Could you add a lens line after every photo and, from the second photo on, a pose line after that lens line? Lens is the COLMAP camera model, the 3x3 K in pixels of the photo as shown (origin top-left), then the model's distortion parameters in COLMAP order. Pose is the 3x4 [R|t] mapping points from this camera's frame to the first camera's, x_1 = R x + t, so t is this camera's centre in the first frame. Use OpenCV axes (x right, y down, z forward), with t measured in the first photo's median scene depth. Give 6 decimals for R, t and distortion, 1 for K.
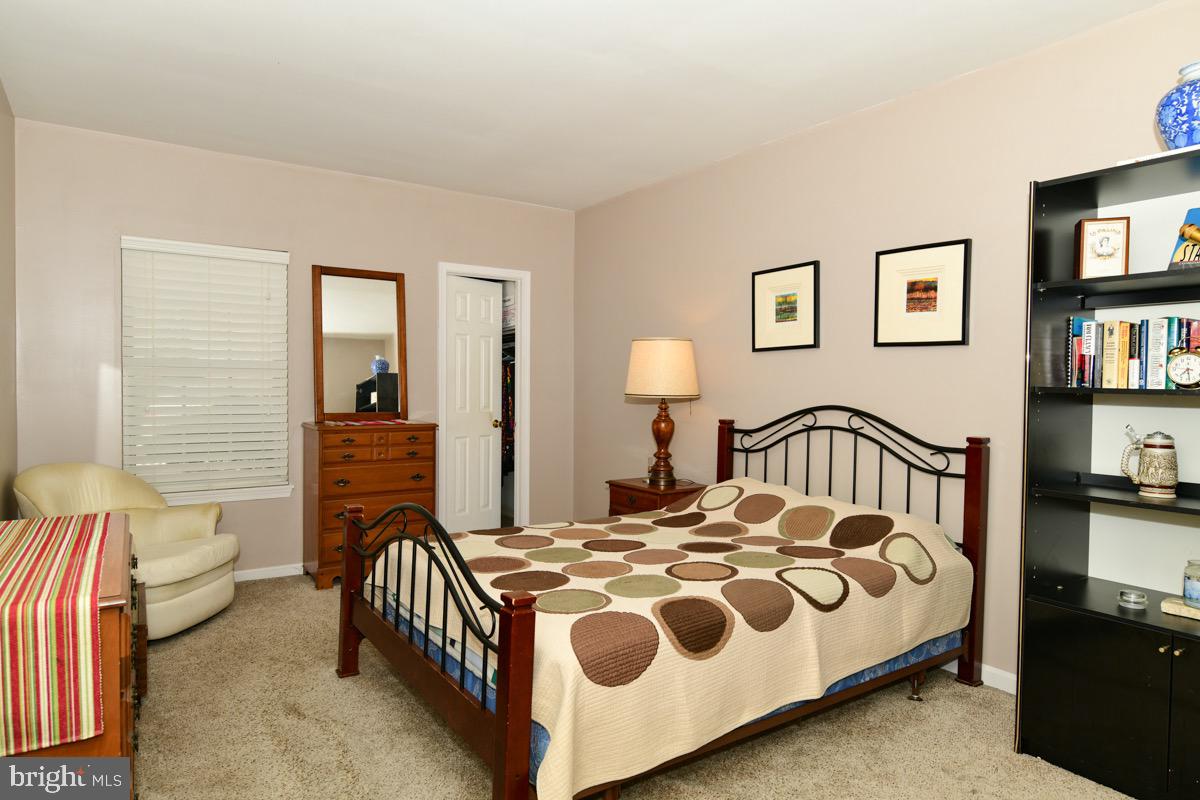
lens RADIAL K [[727.4, 0, 595.5], [0, 727.4, 408.8], [0, 0, 1]] dist [-0.010456, -0.001223]
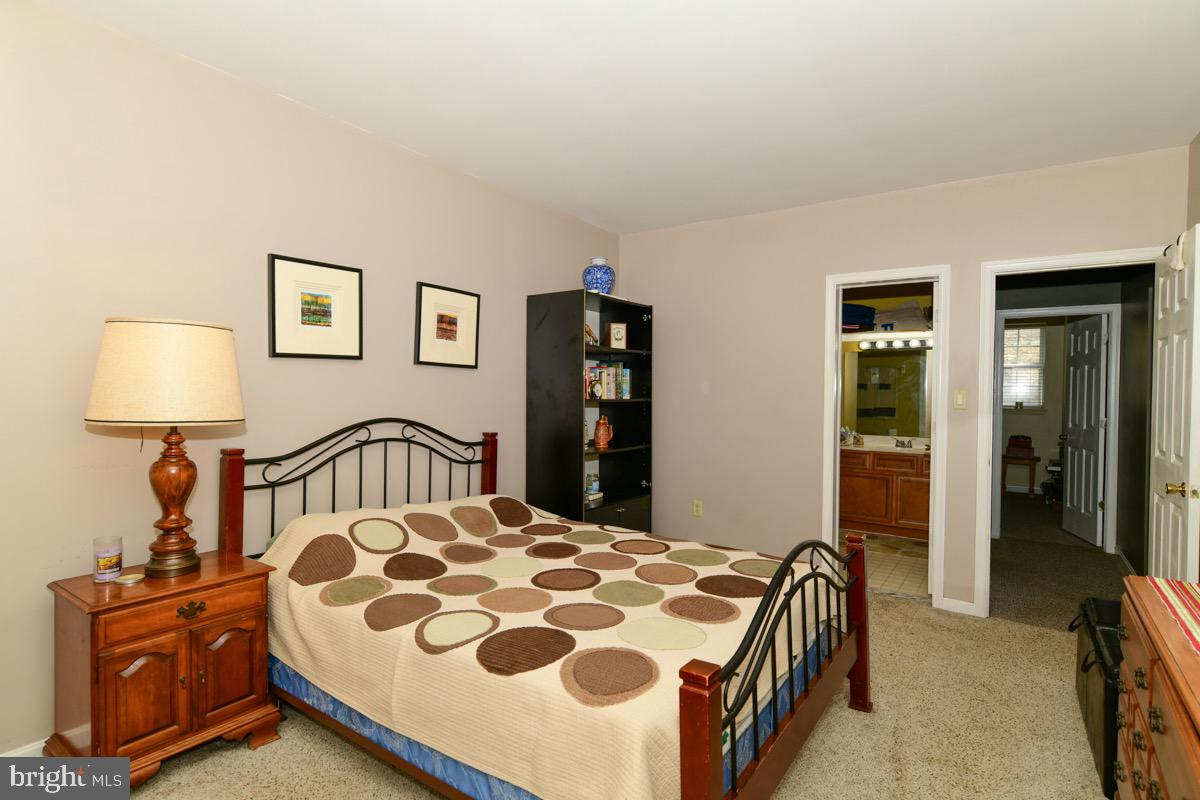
lens RADIAL K [[641.7, 0, 592.3], [0, 641.7, 398.5], [0, 0, 1]] dist [0.000401, -0.000572]
pose [[-0.385644, -0.025877, 0.922285, -0.610089], [0.015347, 0.999288, 0.034455, -0.057809], [-0.922520, 0.027442, -0.384972, 1.058672]]
